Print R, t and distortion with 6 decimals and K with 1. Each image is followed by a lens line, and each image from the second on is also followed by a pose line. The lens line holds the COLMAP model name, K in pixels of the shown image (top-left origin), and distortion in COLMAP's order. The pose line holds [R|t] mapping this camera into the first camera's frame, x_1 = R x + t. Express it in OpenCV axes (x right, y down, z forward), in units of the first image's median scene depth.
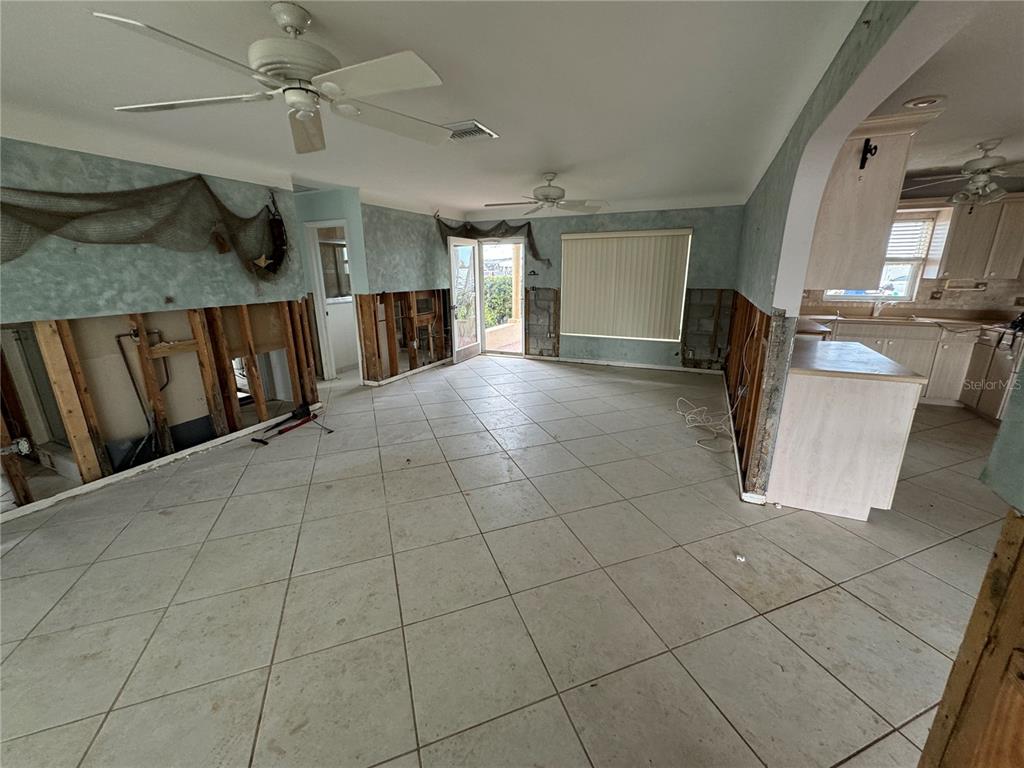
lens RADIAL K [[408.3, 0, 510.8], [0, 408.3, 383.2], [0, 0, 1]] dist [-0.003108, 0.000307]
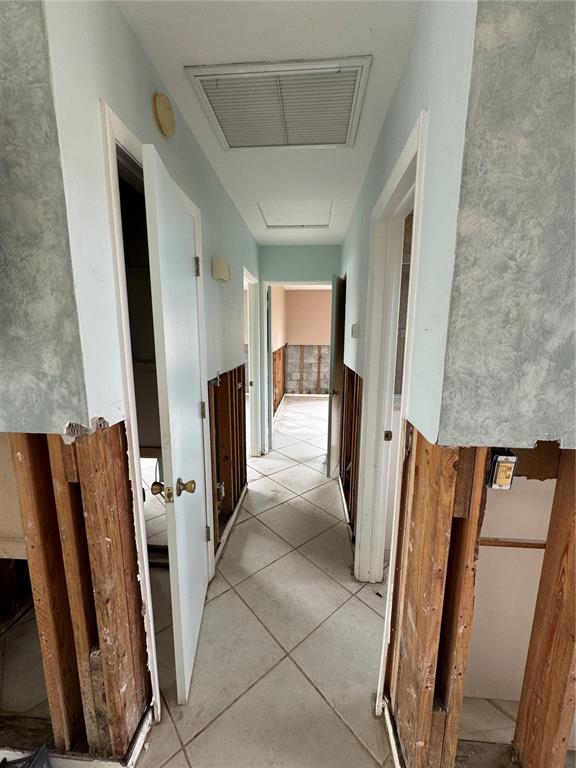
lens RADIAL K [[306.2, 0, 289.9], [0, 306.2, 384.7], [0, 0, 1]] dist [-0.003108, 0.000307]
pose [[0.356824, 0.171058, -0.918376, -0.245328], [-0.260899, 0.962222, 0.077856, -0.245784], [0.897000, 0.211822, 0.387973, 0.892094]]
